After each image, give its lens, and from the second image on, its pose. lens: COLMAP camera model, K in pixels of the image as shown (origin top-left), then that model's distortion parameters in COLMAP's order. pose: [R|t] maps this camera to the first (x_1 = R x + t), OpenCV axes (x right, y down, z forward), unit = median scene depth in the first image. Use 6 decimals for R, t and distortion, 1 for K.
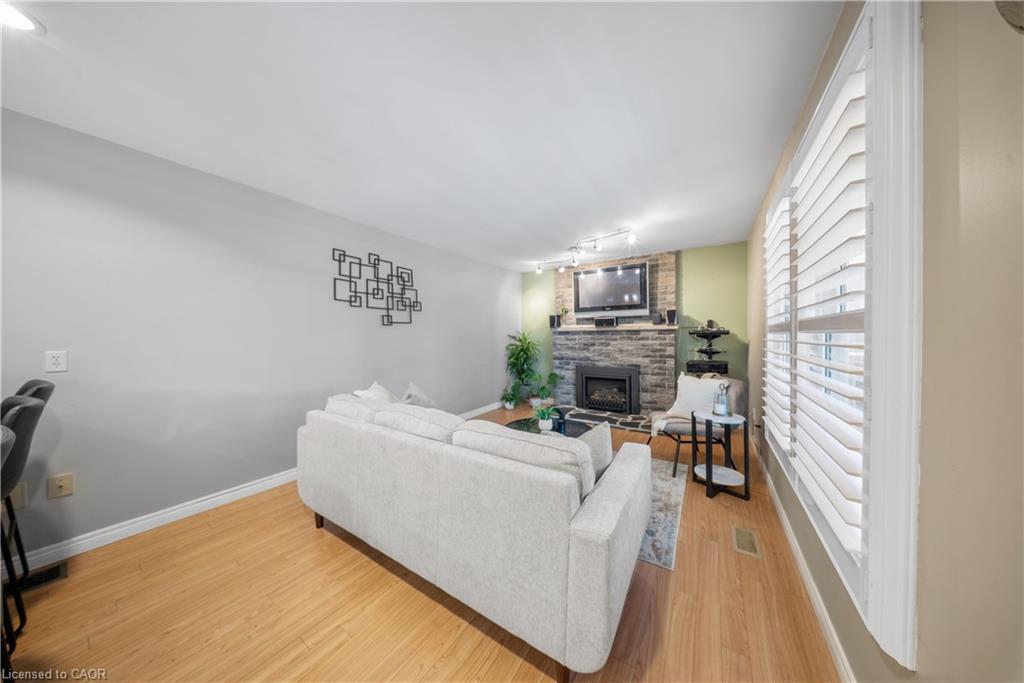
lens RADIAL K [[303.1, 0, 513.1], [0, 303.1, 336.5], [0, 0, 1]] dist [-0.001010, -0.000151]
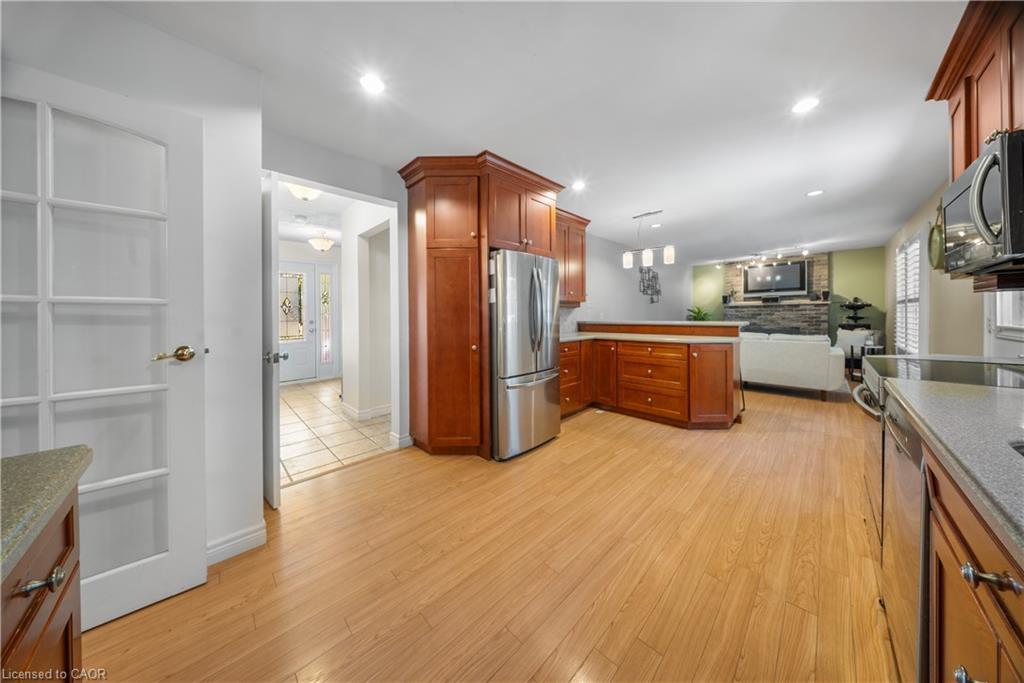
lens RADIAL K [[315.2, 0, 511.3], [0, 315.2, 319.9], [0, 0, 1]] dist [-0.000434, -0.000111]
pose [[0.977723, -0.001160, -0.209895, -0.695659], [0.004349, 0.999882, 0.014735, 0.027854], [0.209853, -0.015320, 0.977613, -0.895107]]
